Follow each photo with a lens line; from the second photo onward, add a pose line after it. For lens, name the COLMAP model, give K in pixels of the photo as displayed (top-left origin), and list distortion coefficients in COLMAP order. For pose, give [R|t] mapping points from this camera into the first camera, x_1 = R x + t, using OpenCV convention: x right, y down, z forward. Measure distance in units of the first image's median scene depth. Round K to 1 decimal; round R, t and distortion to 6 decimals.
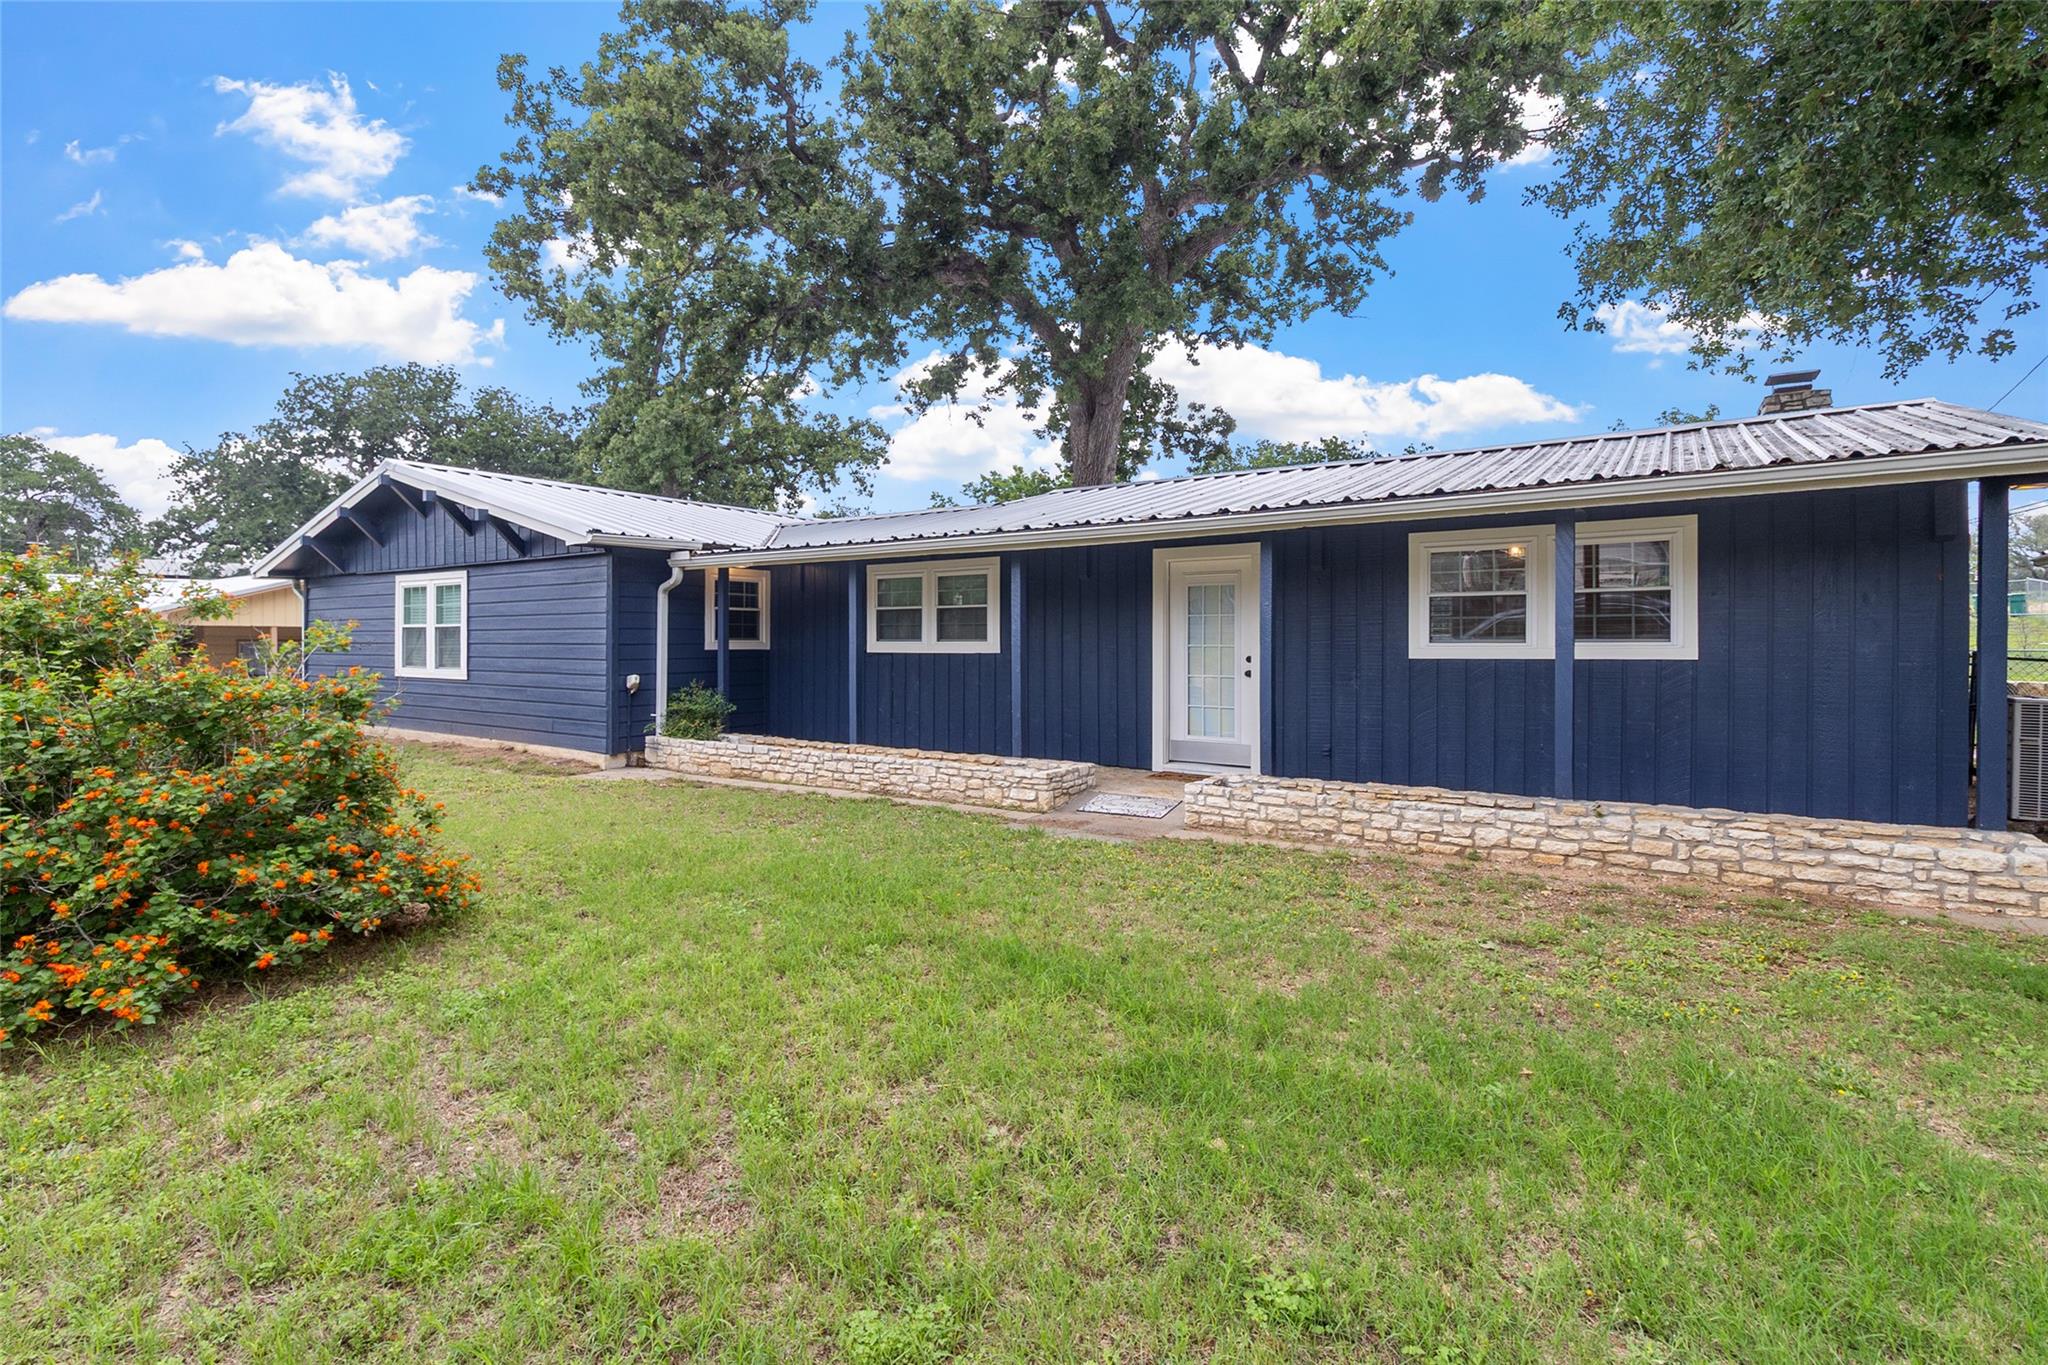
lens RADIAL K [[952.7, 0, 1037.5], [0, 952.7, 679.8], [0, 0, 1]] dist [0.007263, -0.002744]
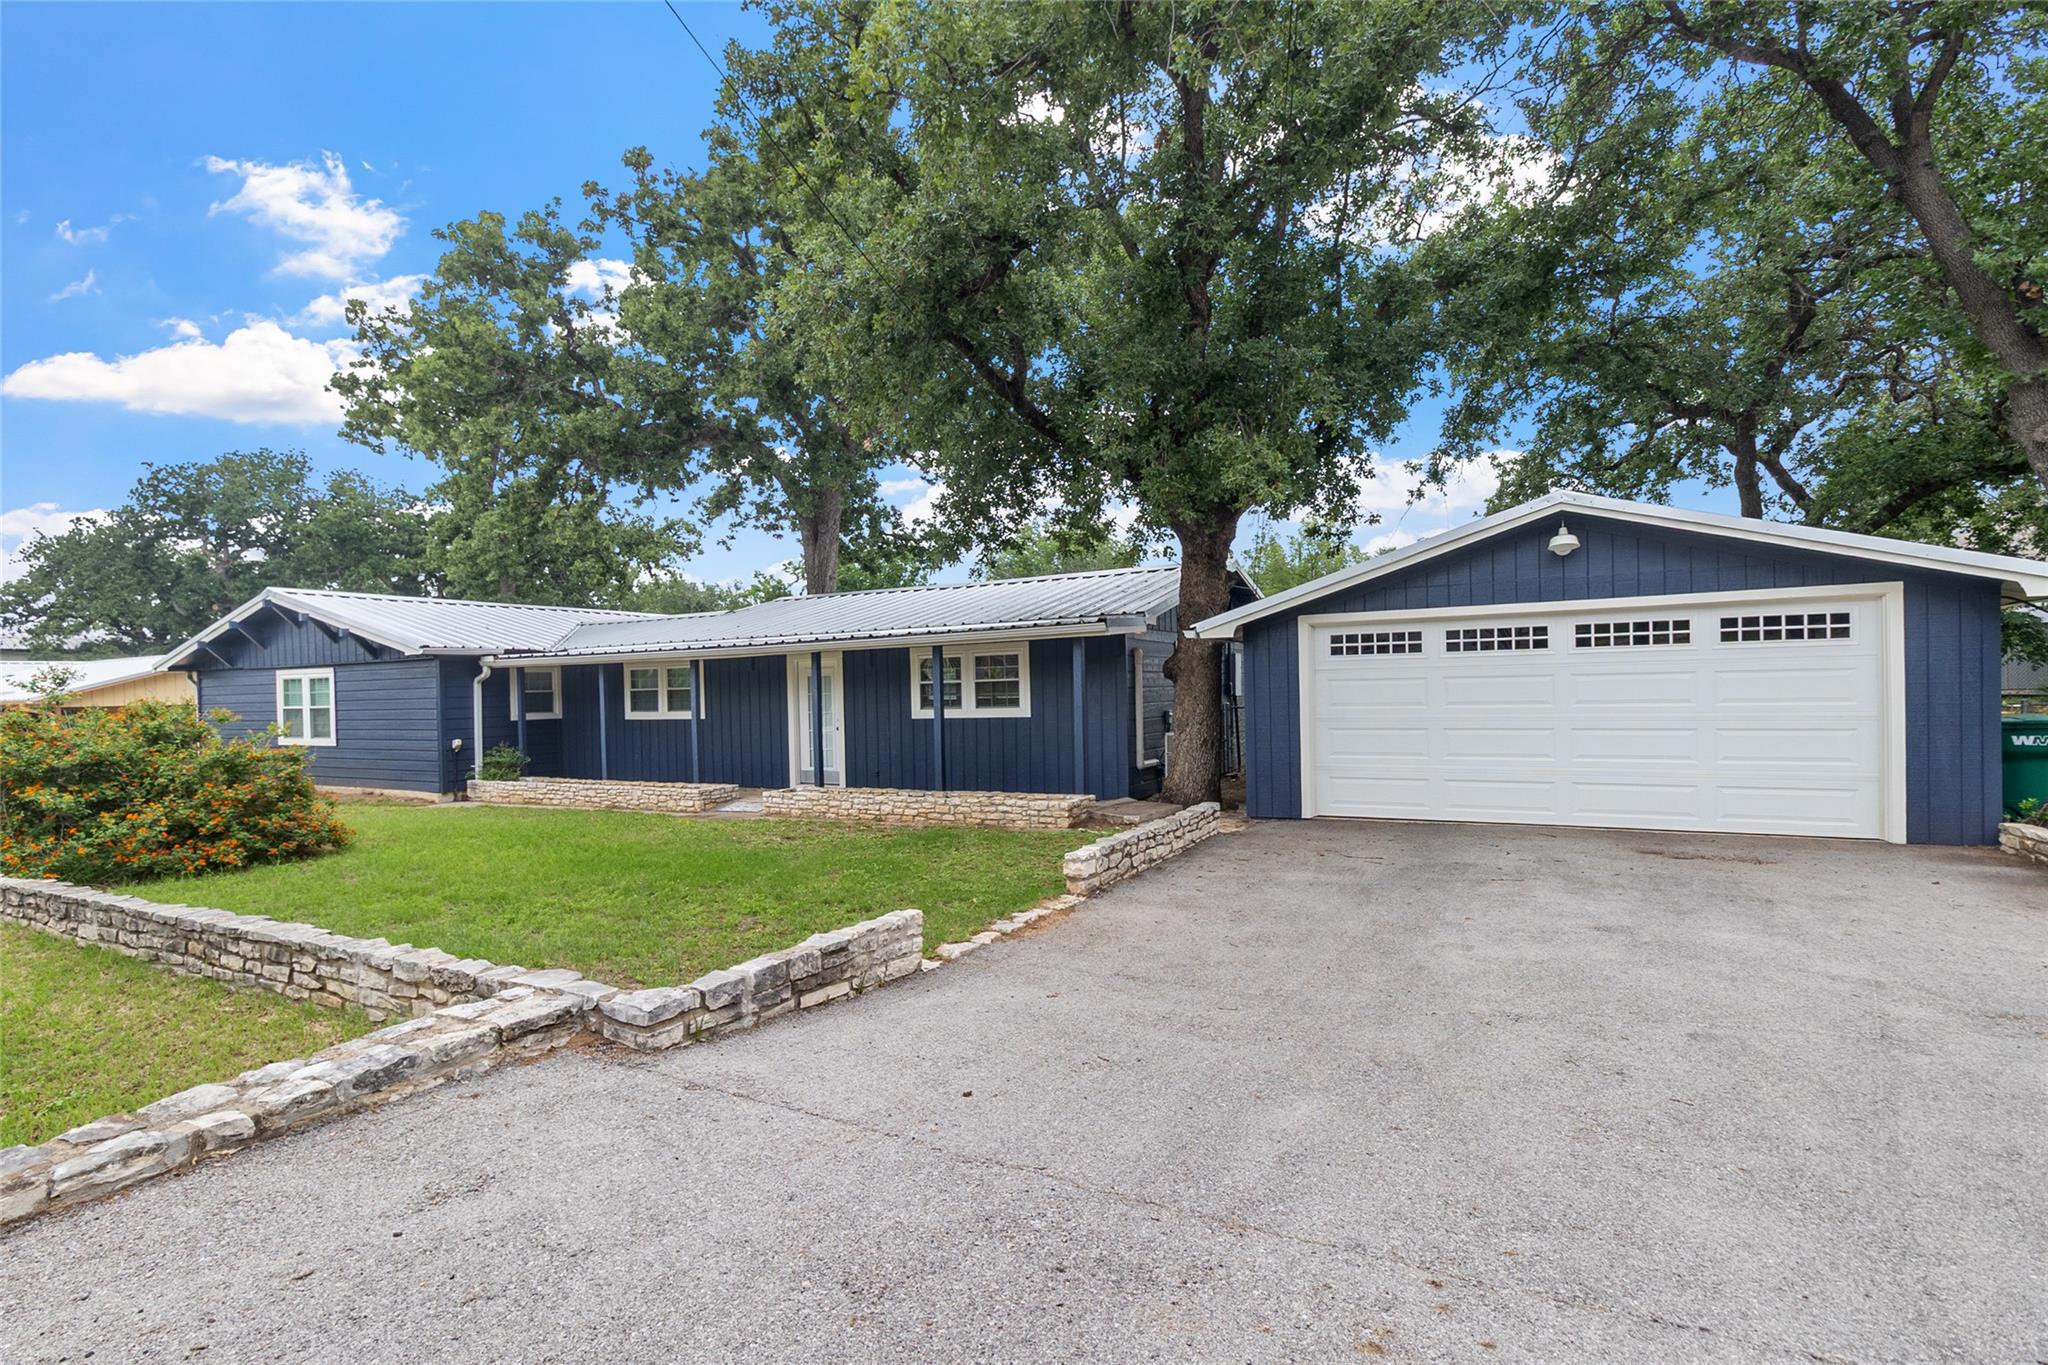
lens RADIAL K [[952.7, 0, 1037.5], [0, 952.7, 734.4], [0, 0, 1]] dist [0.007263, -0.002744]
pose [[0.994316, -0.028404, 0.102612, 0.286655], [0.027501, 0.999570, 0.010208, -0.003008], [-0.102858, -0.007328, 0.994669, -0.508297]]
